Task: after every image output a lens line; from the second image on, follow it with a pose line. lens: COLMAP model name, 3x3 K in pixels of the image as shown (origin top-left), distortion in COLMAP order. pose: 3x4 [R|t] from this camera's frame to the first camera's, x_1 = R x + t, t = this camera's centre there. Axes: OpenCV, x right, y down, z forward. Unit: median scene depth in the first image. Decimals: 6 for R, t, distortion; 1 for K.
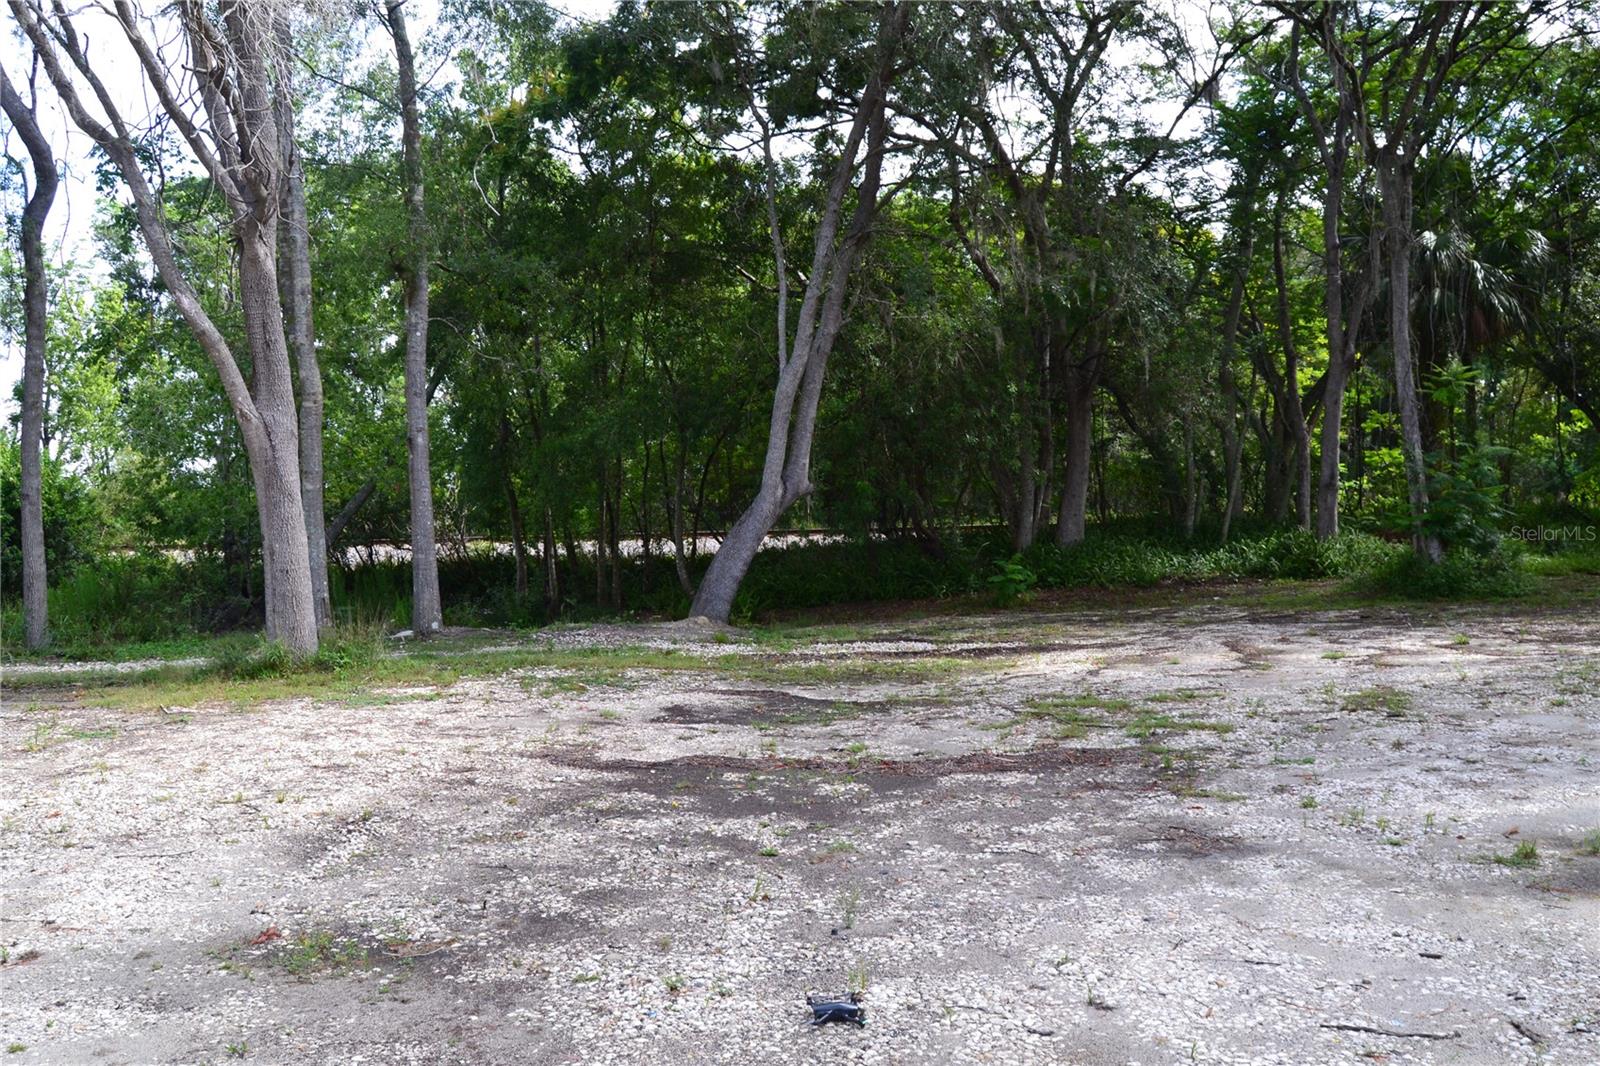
lens RADIAL K [[1441.8, 0, 800.0], [0, 1441.8, 533.0], [0, 0, 1]] dist [-0.069081, 0.012859]
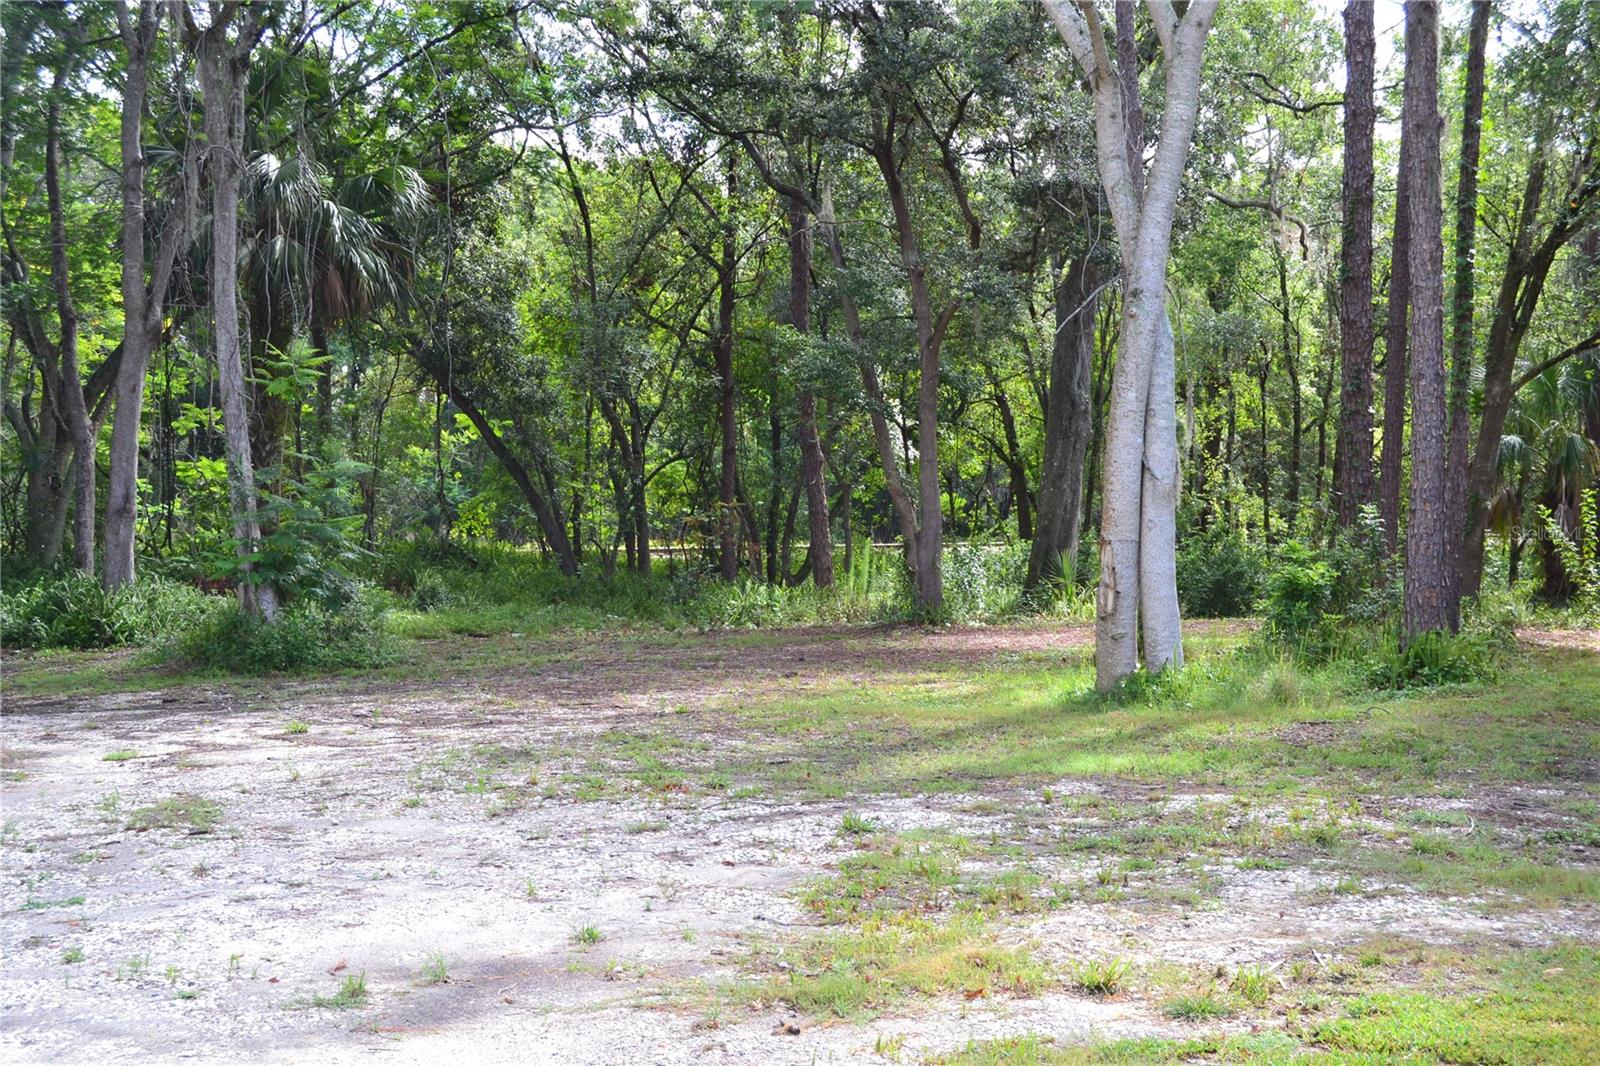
lens RADIAL K [[2157.7, 0, 800.0], [0, 2157.7, 533.0], [0, 0, 1]] dist [-0.021116, -0.013601]
pose [[0.790938, 0.014626, 0.611722, -0.031702], [-0.001090, 0.999746, -0.022494, 0.001188], [-0.611896, 0.017124, 0.790753, -0.141044]]
